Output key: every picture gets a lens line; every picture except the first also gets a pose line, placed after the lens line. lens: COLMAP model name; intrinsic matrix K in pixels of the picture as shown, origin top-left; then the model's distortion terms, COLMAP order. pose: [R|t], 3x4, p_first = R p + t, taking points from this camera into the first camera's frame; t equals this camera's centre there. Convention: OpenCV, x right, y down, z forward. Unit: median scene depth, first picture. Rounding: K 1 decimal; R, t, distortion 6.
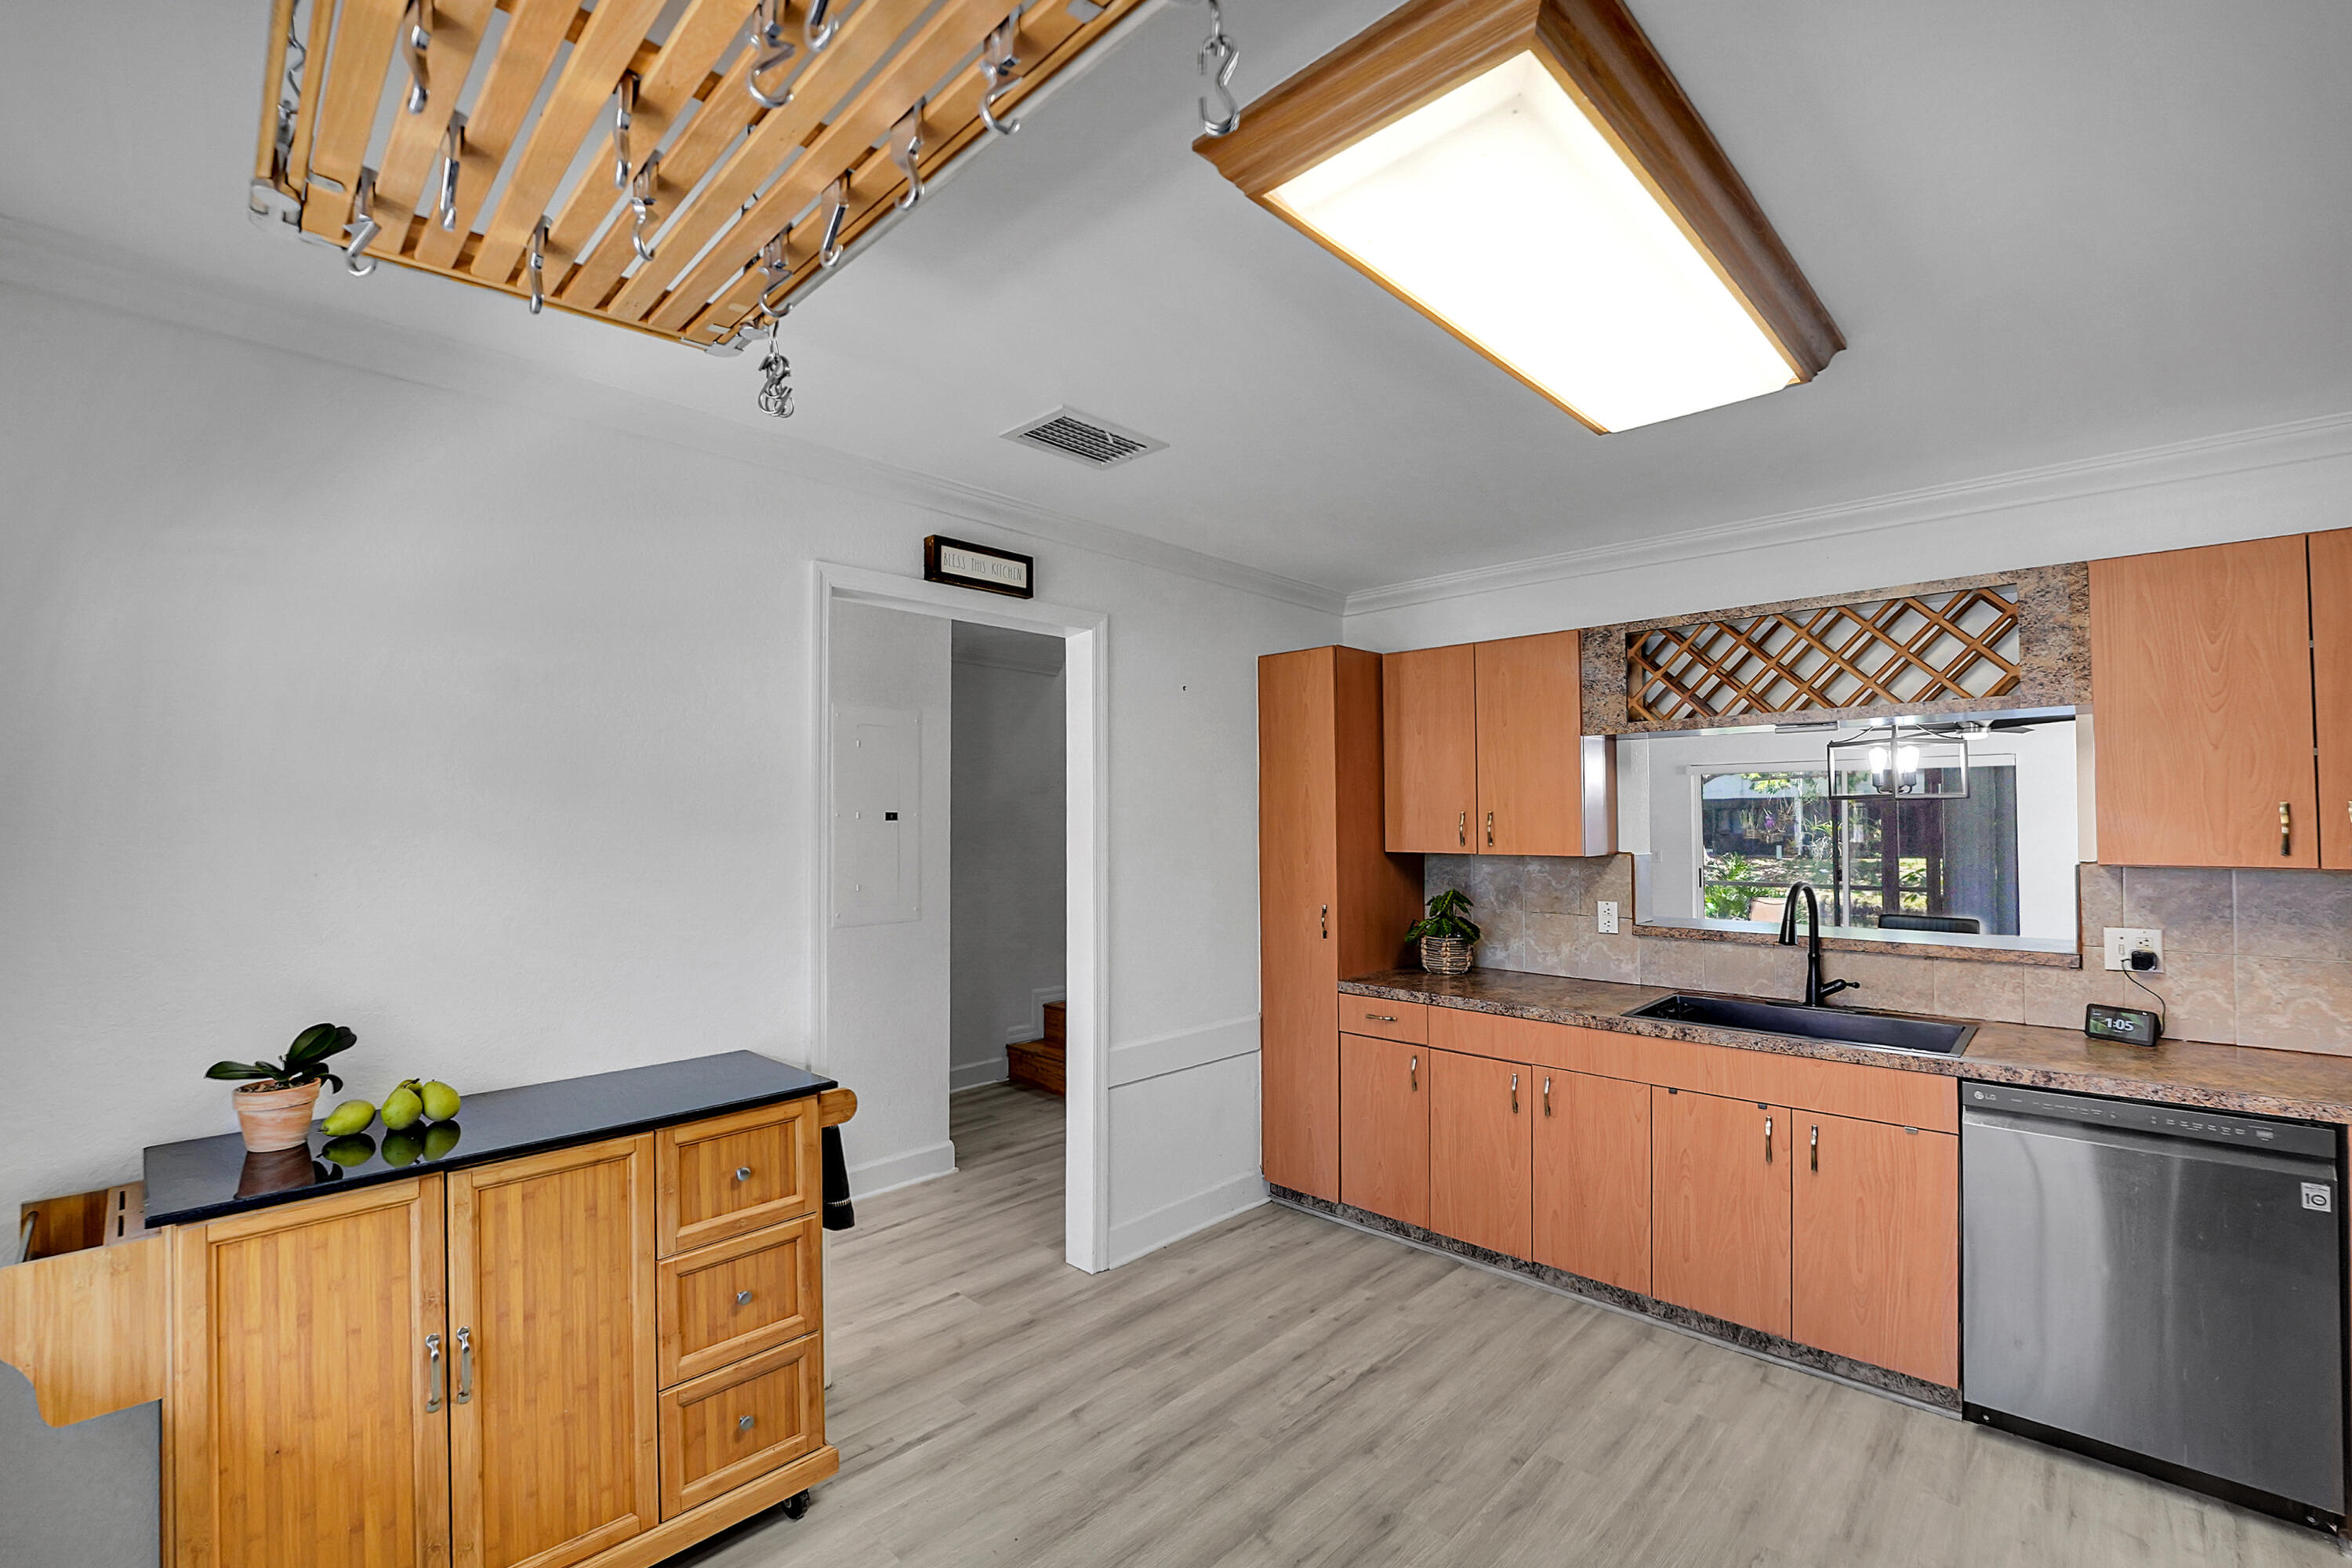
lens RADIAL K [[1003.1, 0, 1159.5], [0, 1003.1, 793.8], [0, 0, 1]] dist [-0.028027, 0.000395]
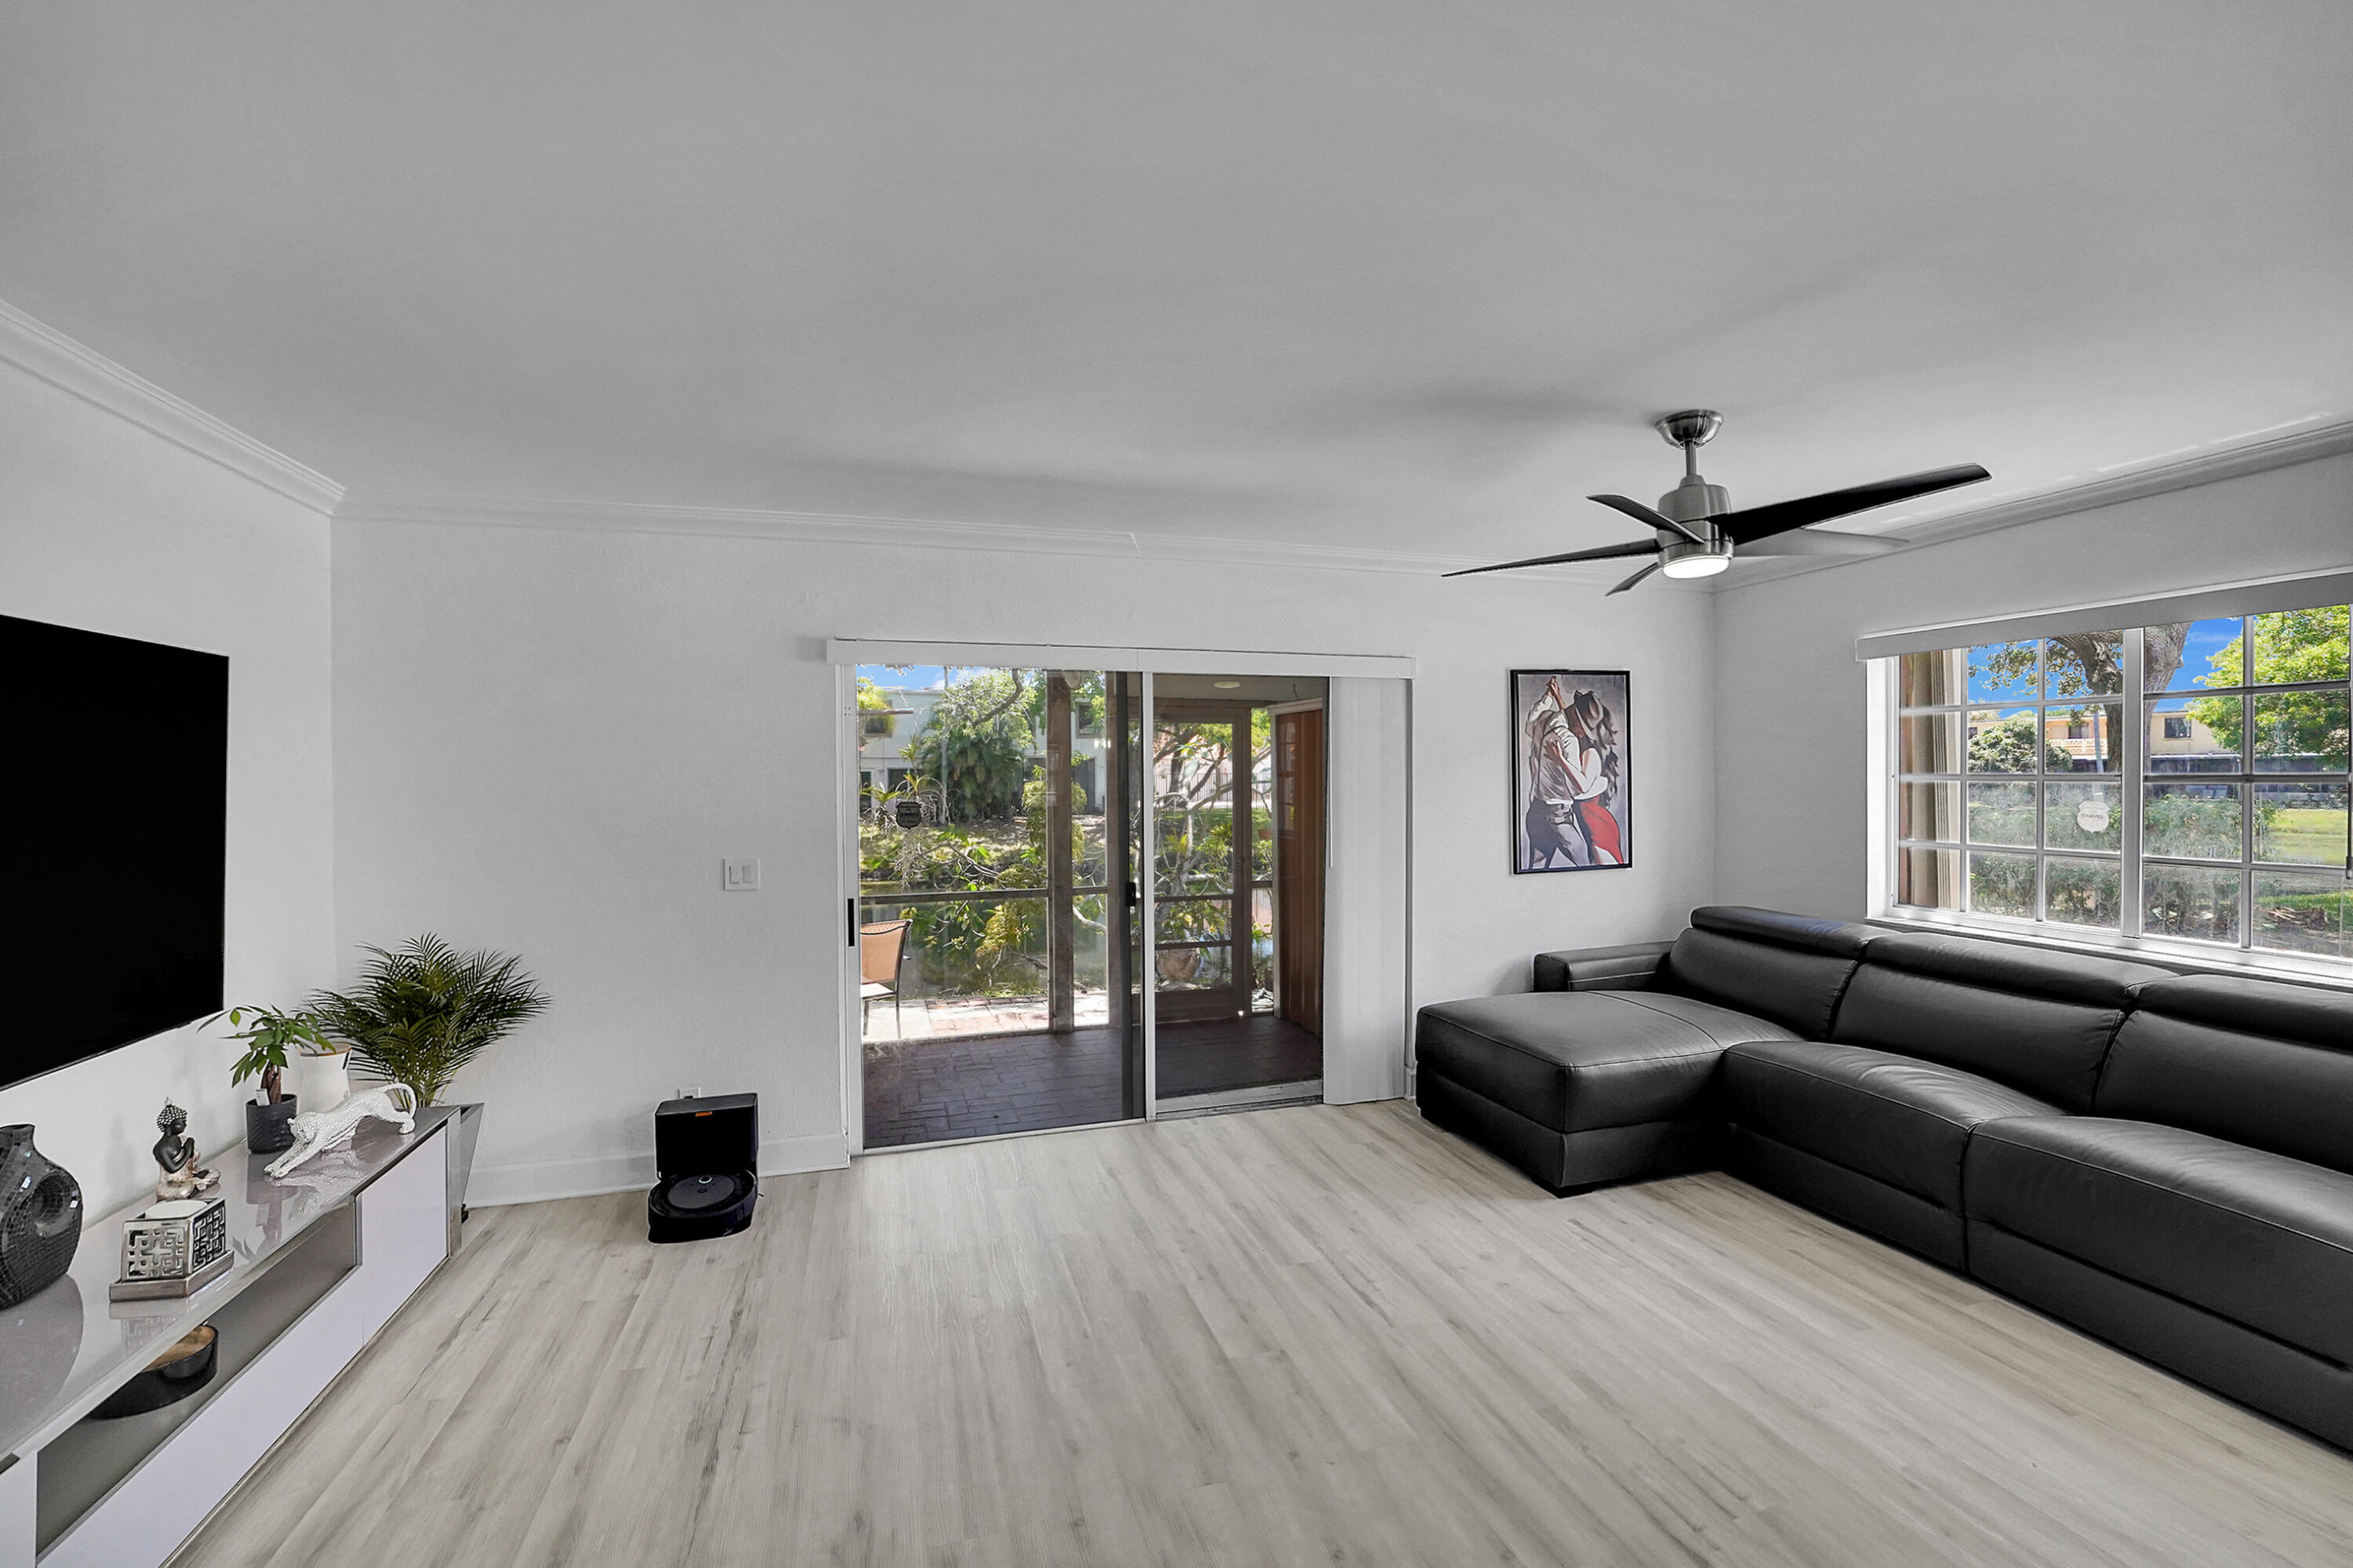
lens RADIAL K [[990.4, 0, 1170.8], [0, 990.4, 792.3], [0, 0, 1]] dist [-0.027550, 0.000328]
pose [[0.487597, -0.011910, 0.872987, 0.784671], [-0.019696, 0.999502, 0.024637, 0.060592], [-0.872846, -0.029207, 0.487120, 2.115783]]
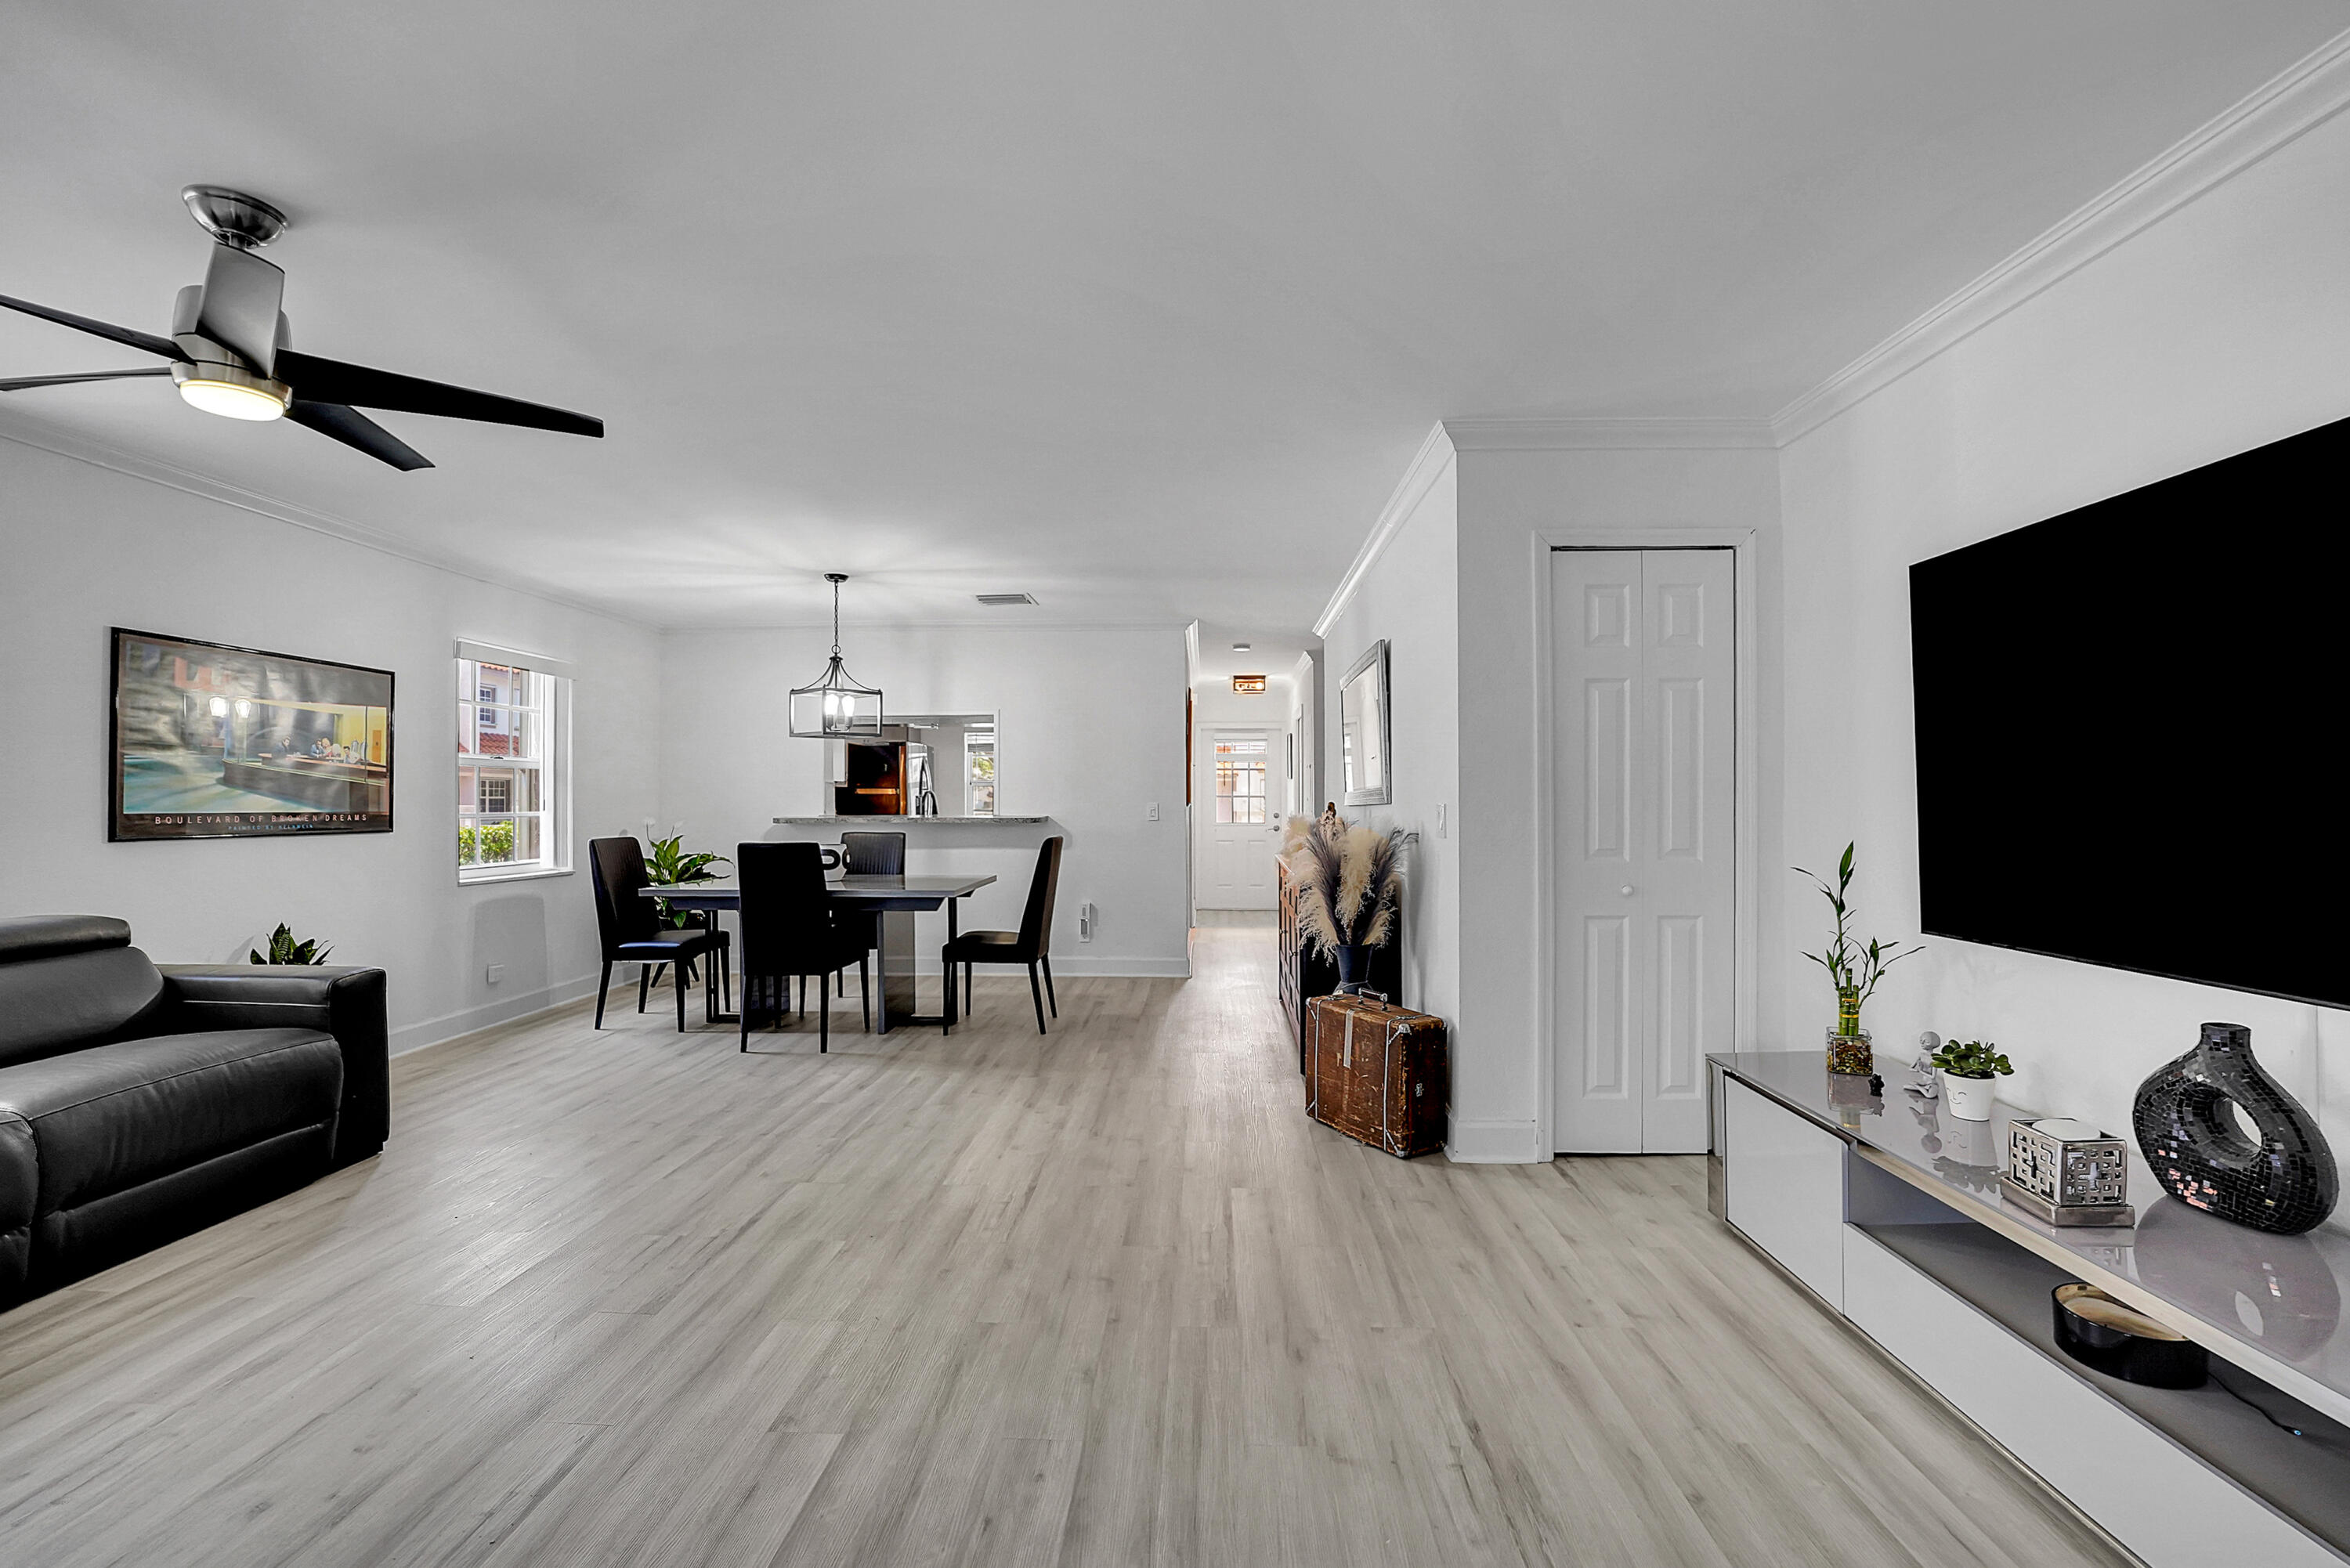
lens RADIAL K [[989.0, 0, 1169.3], [0, 989.0, 792.3], [0, 0, 1]] dist [-0.027550, 0.000328]
pose [[-0.743449, 0.000190, -0.668793, 1.734527], [0.024190, 0.999353, -0.026607, 0.165639], [0.668356, -0.035960, -0.742972, 3.026034]]
